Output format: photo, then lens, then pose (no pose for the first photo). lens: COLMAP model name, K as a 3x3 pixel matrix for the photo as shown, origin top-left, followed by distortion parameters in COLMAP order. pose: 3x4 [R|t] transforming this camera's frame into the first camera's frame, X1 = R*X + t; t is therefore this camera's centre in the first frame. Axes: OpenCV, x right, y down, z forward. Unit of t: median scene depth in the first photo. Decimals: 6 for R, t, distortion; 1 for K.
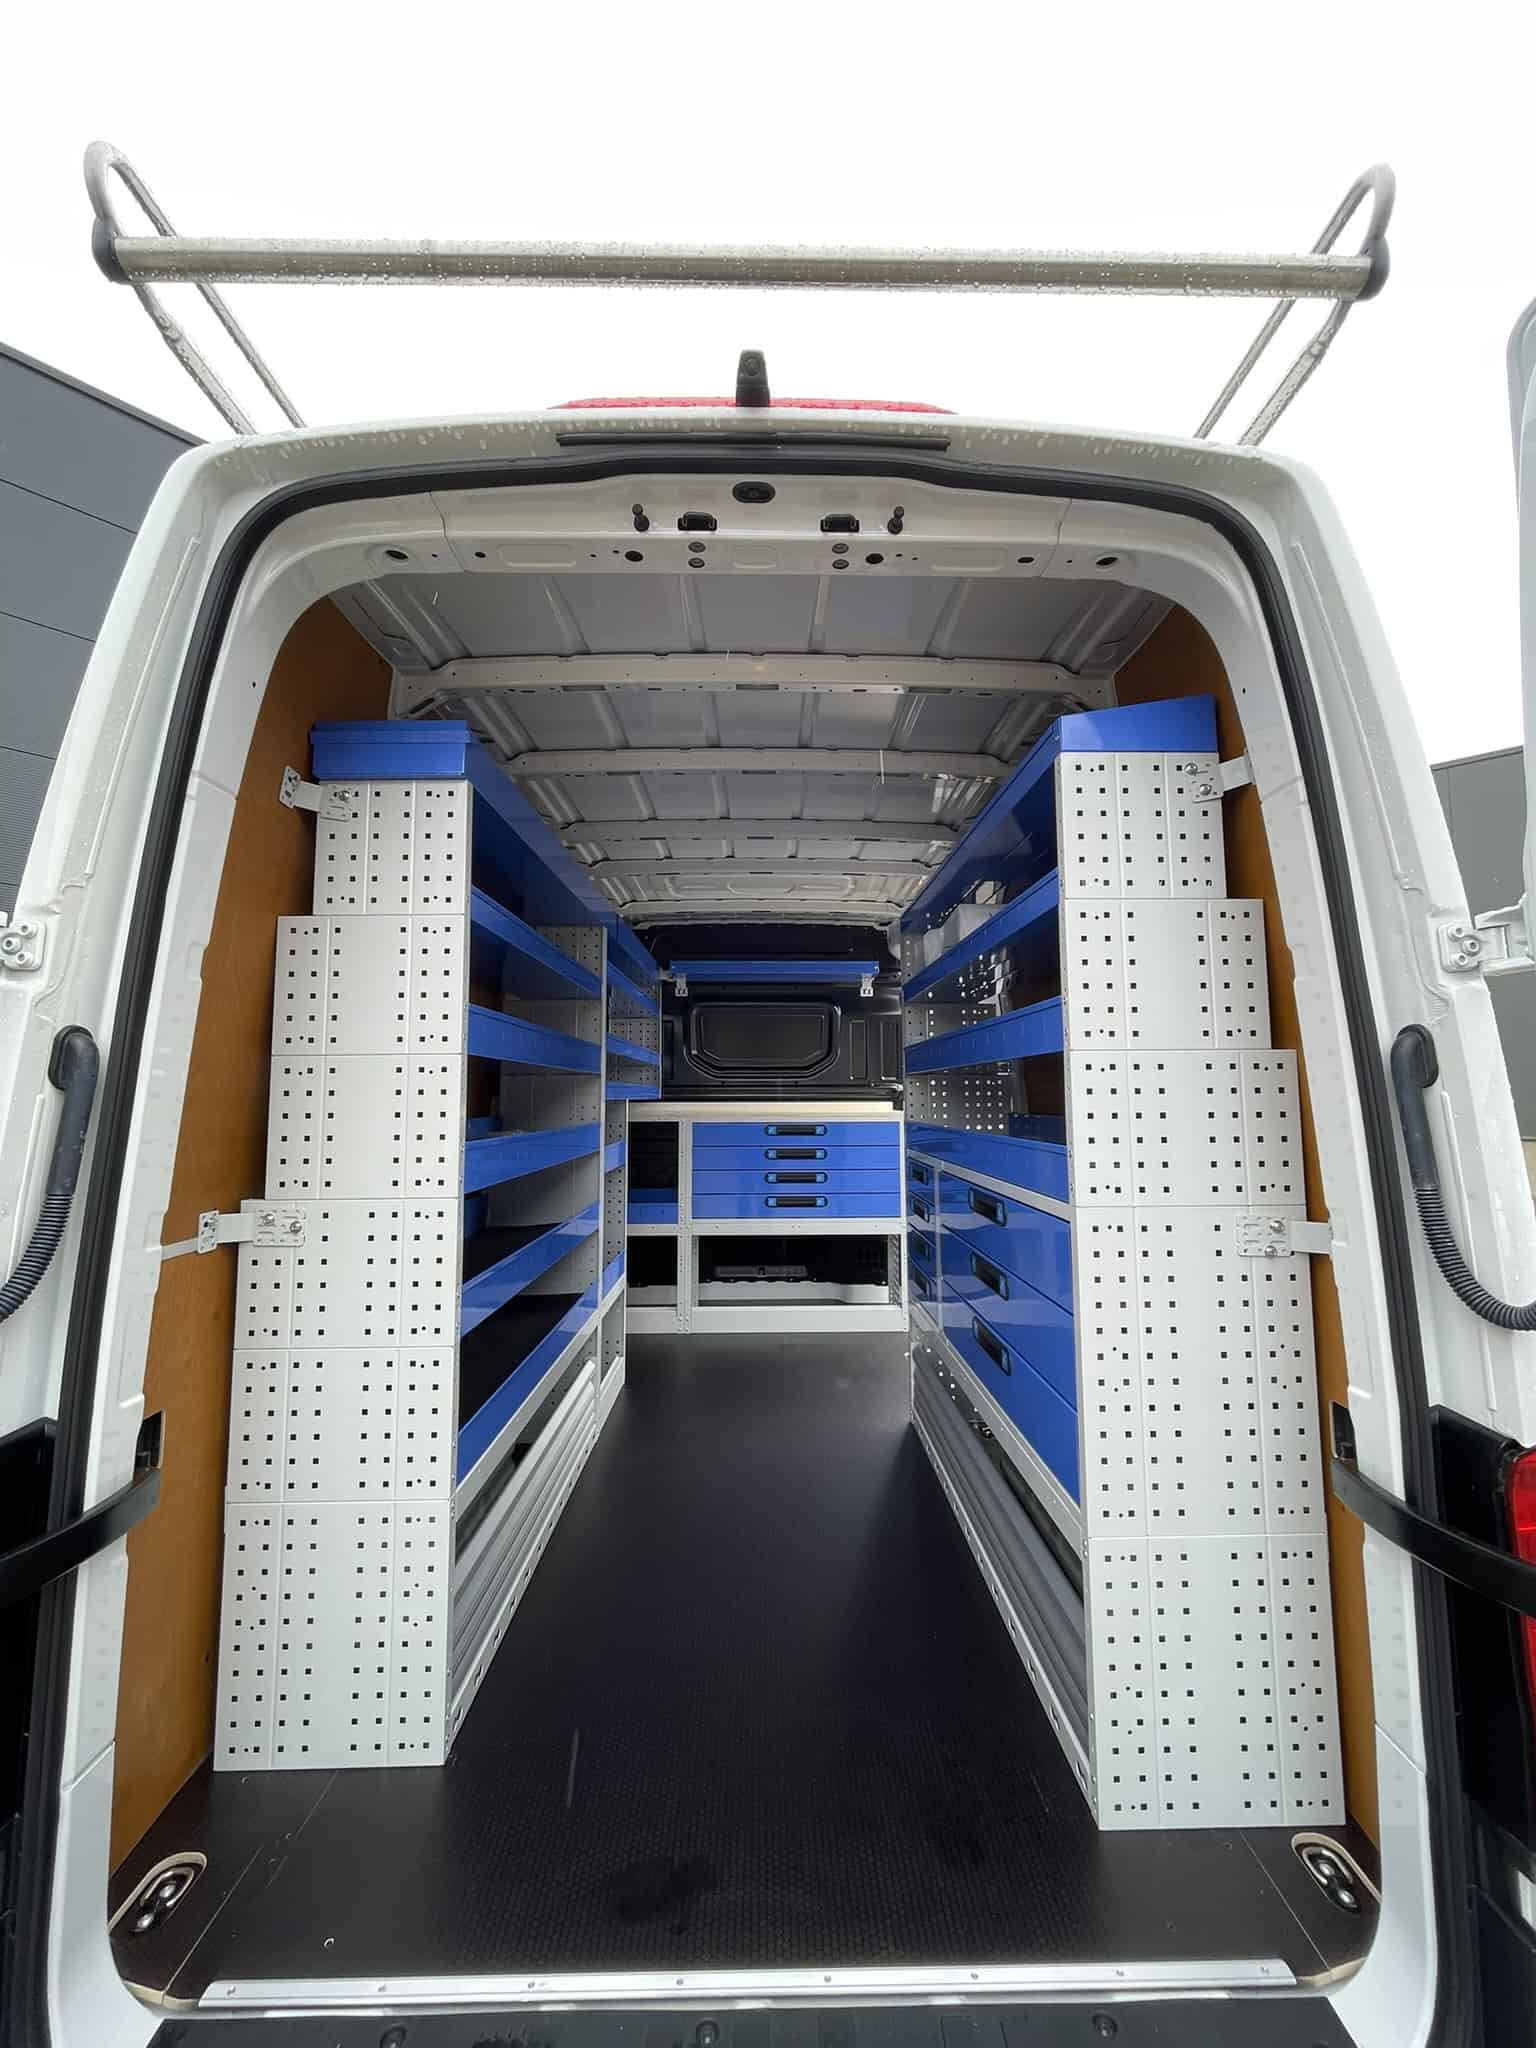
lens RADIAL K [[830.7, 0, 768.0], [0, 830.7, 1024.0], [0, 0, 1]] dist [-0.001509, -0.000075]
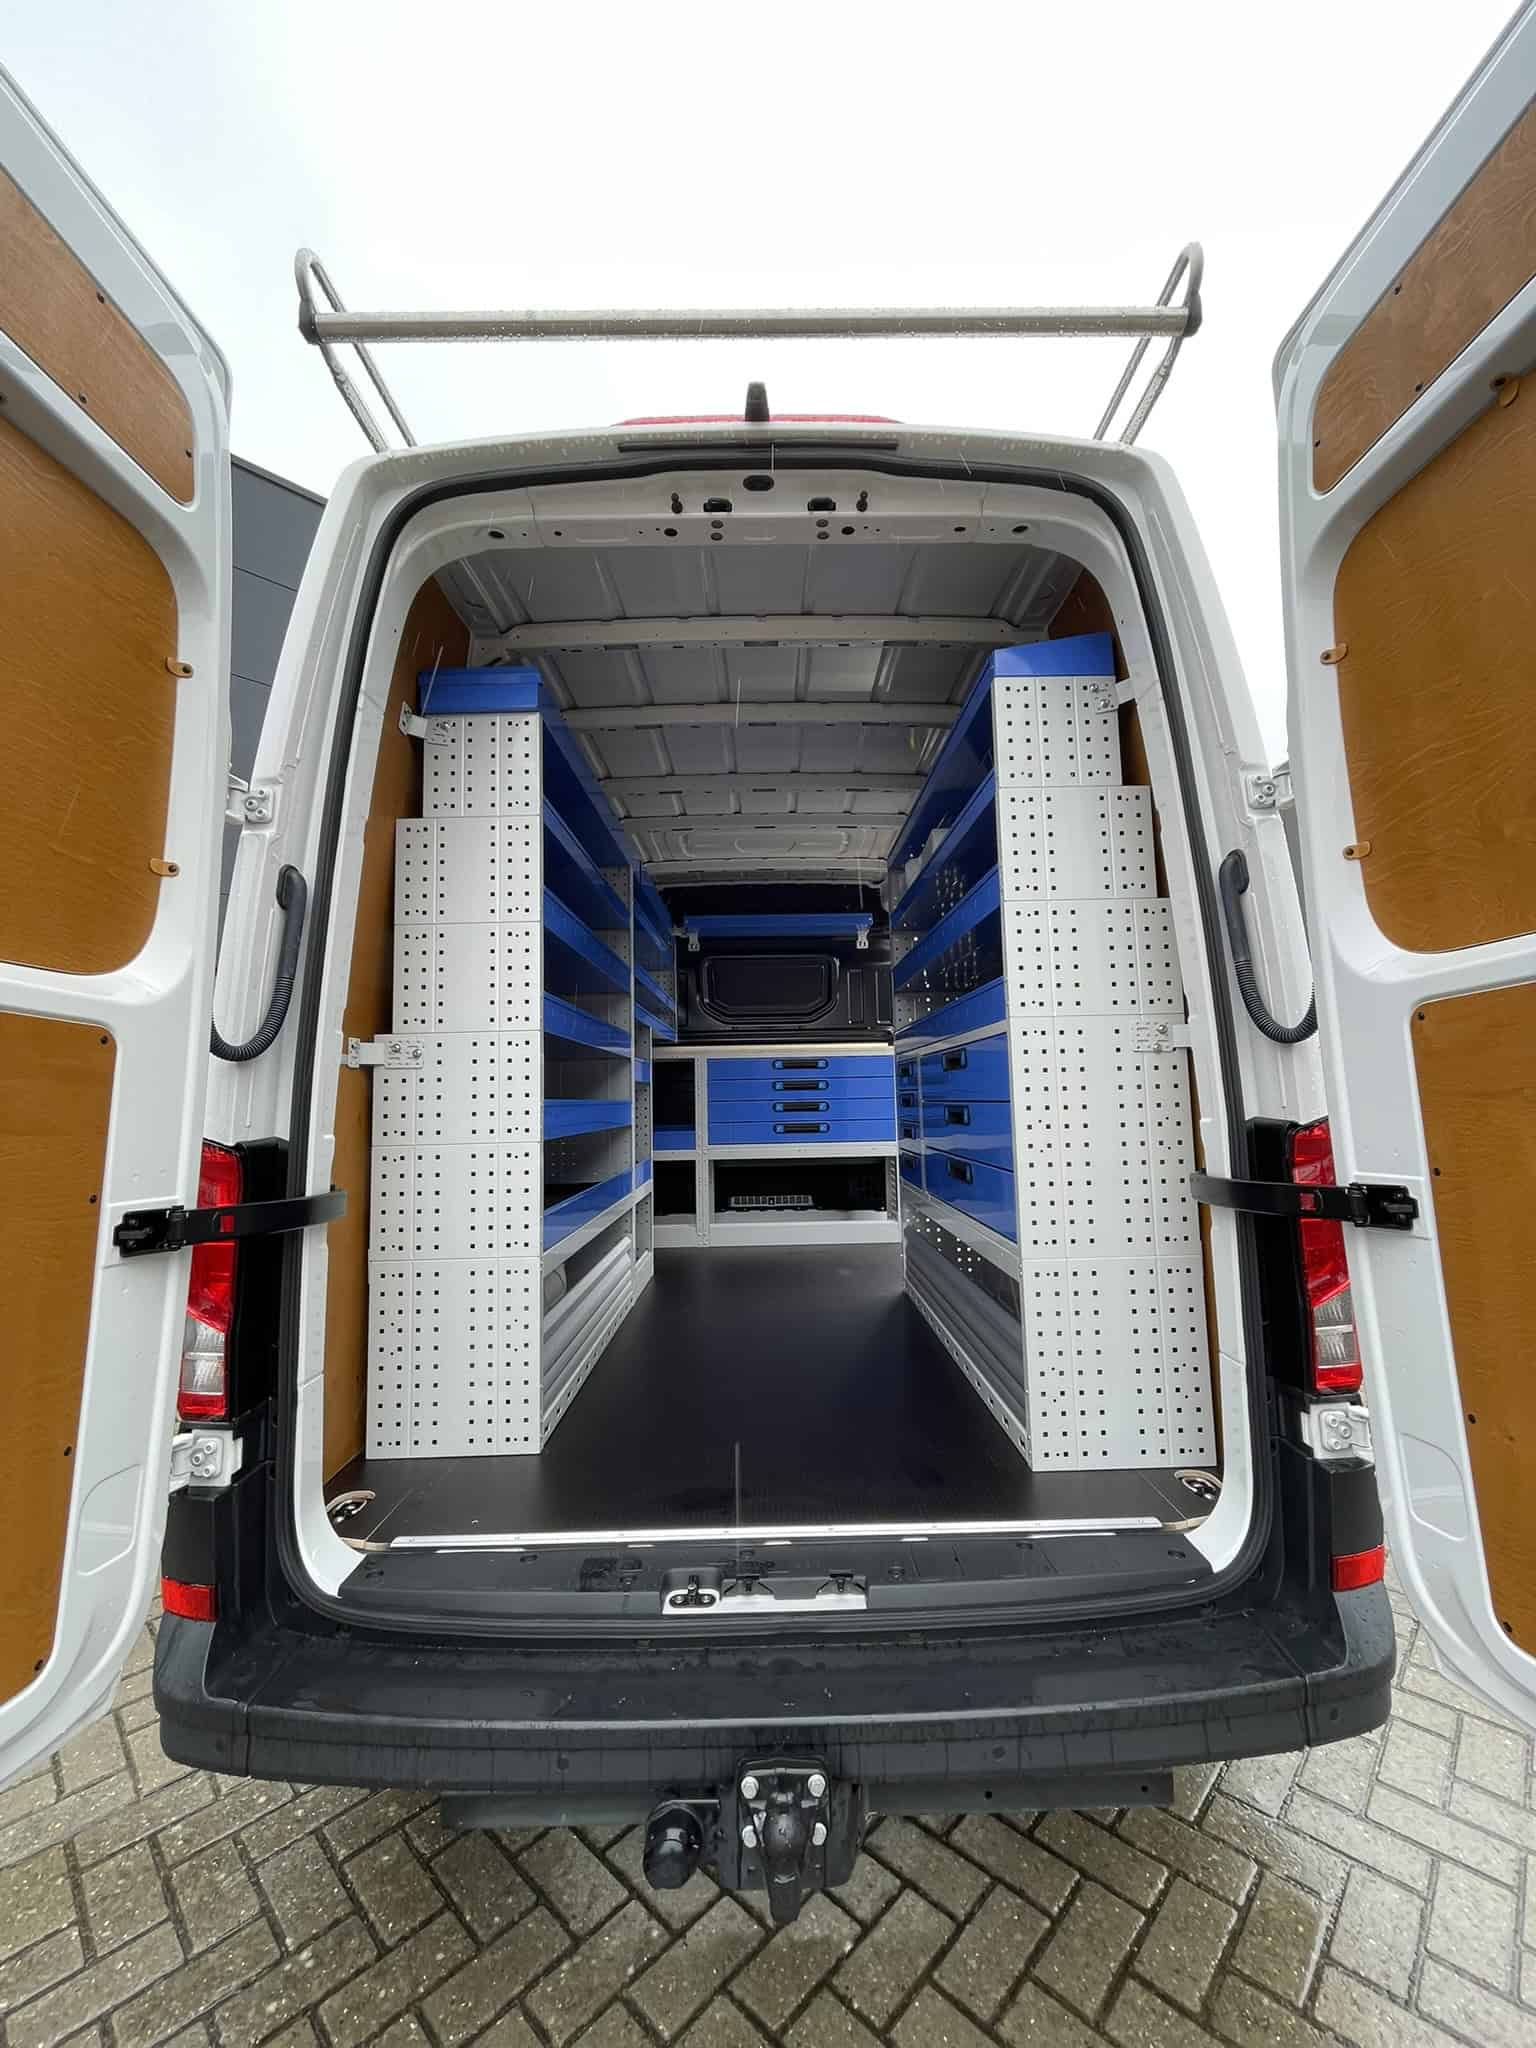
lens RADIAL K [[827.3, 0, 768.0], [0, 827.3, 1024.0], [0, 0, 1]] dist [-0.000459, -0.000372]
pose [[0.999826, -0.018164, -0.004289, -0.010096], [0.018159, 0.999834, -0.001113, 0.220508], [0.004309, 0.001035, 0.999990, -0.316547]]
